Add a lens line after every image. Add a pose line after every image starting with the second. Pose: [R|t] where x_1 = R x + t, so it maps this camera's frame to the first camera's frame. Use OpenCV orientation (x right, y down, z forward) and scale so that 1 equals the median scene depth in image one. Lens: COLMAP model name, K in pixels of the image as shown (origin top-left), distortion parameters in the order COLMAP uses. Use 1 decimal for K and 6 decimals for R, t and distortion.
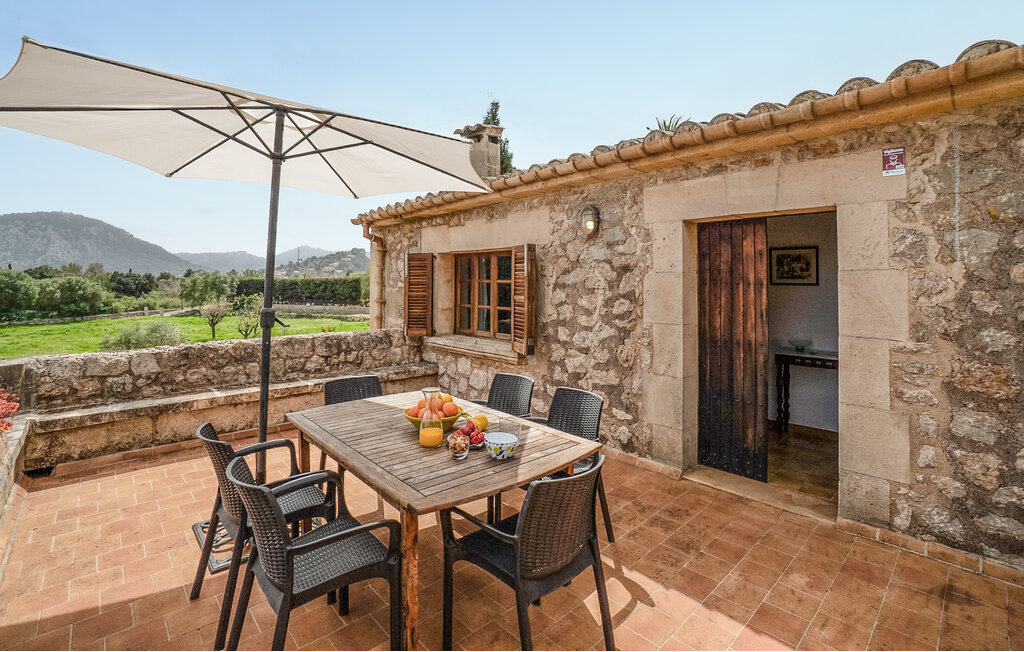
lens RADIAL K [[469.3, 0, 510.3], [0, 469.3, 278.6], [0, 0, 1]] dist [-0.018888, 0.000518]
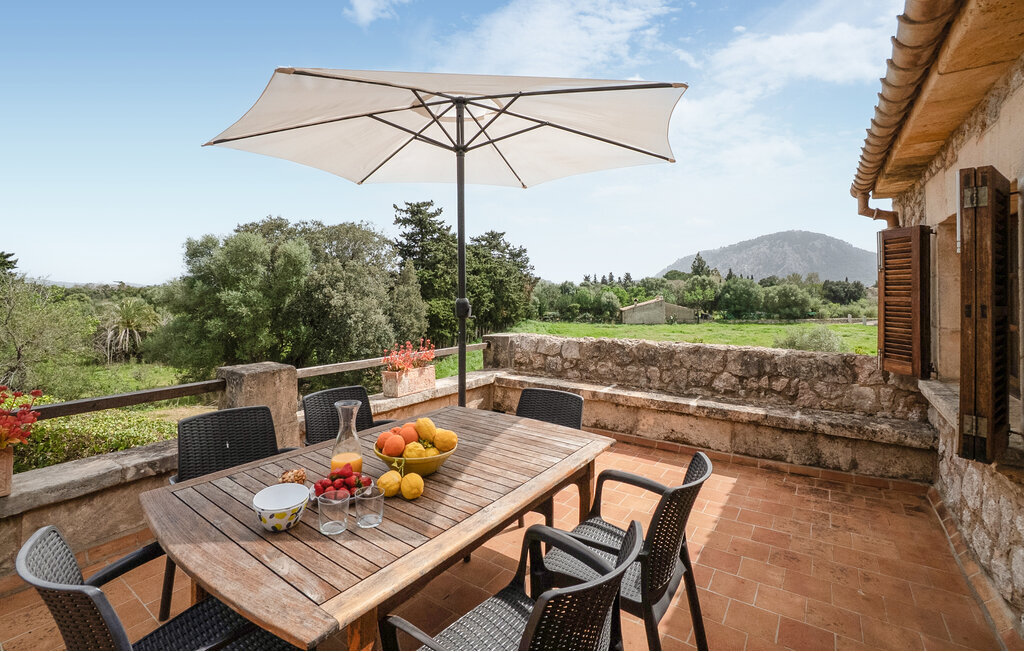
lens RADIAL K [[469.3, 0, 510.3], [0, 469.3, 278.6], [0, 0, 1]] dist [-0.018888, 0.000518]
pose [[0.252444, -0.015055, -0.967494, 0.253876], [-0.002273, 0.999867, -0.016152, 0.018505], [0.967609, 0.006277, 0.252376, 0.437214]]
